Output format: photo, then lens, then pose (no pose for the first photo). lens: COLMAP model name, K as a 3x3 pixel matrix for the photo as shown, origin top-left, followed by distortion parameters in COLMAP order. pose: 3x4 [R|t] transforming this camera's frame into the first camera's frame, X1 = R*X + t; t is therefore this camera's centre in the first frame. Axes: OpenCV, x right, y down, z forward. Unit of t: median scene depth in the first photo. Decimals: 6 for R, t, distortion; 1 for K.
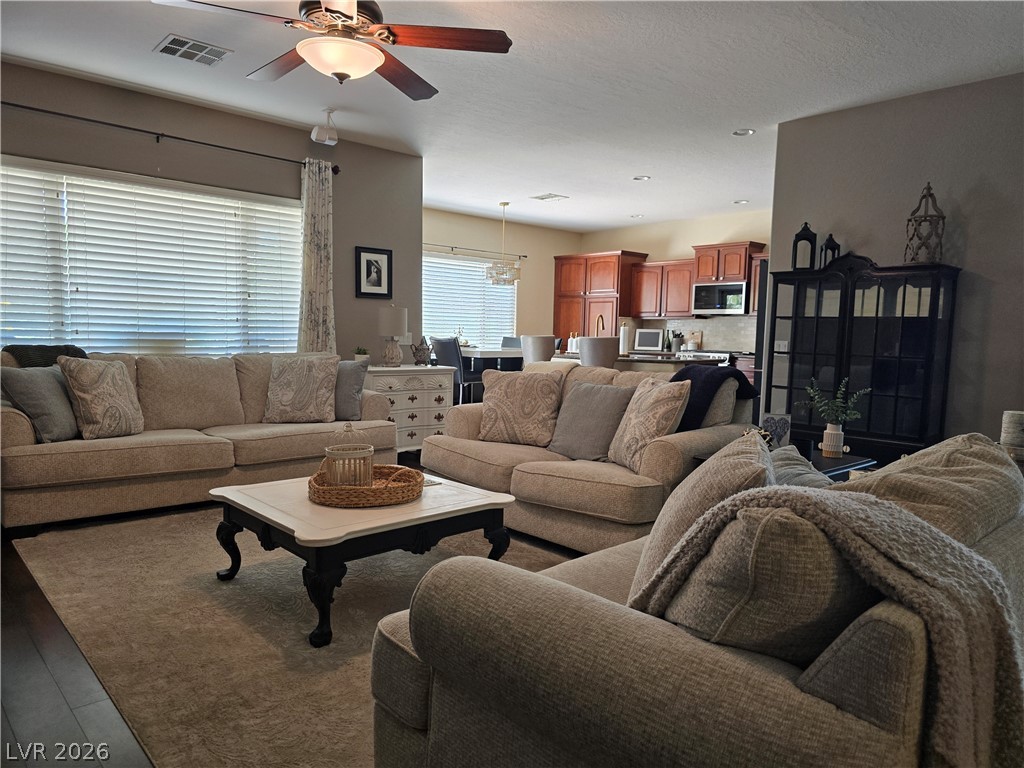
lens RADIAL K [[687.4, 0, 509.5], [0, 687.4, 388.1], [0, 0, 1]] dist [0.026656, -0.016391]
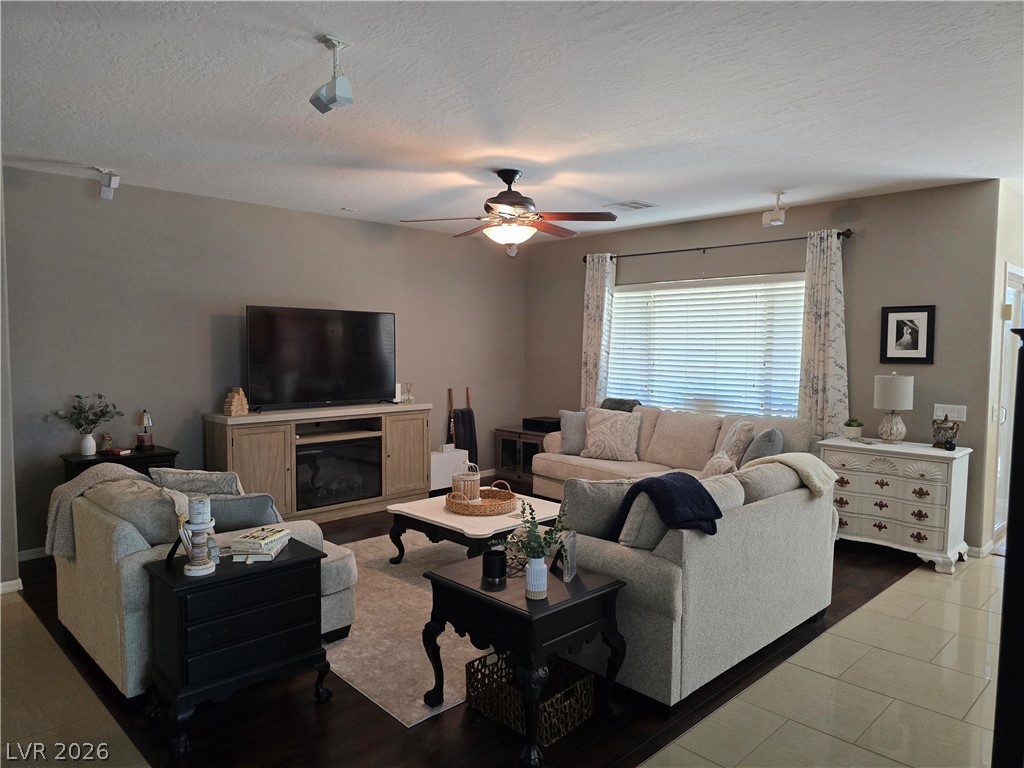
lens RADIAL K [[687.4, 0, 515.7], [0, 687.4, 382.1], [0, 0, 1]] dist [0.026656, -0.016391]
pose [[0.020649, 0.034495, -0.999192, 0.672285], [-0.090735, 0.995345, 0.032487, -0.092806], [0.995661, 0.089991, 0.023683, 0.503984]]
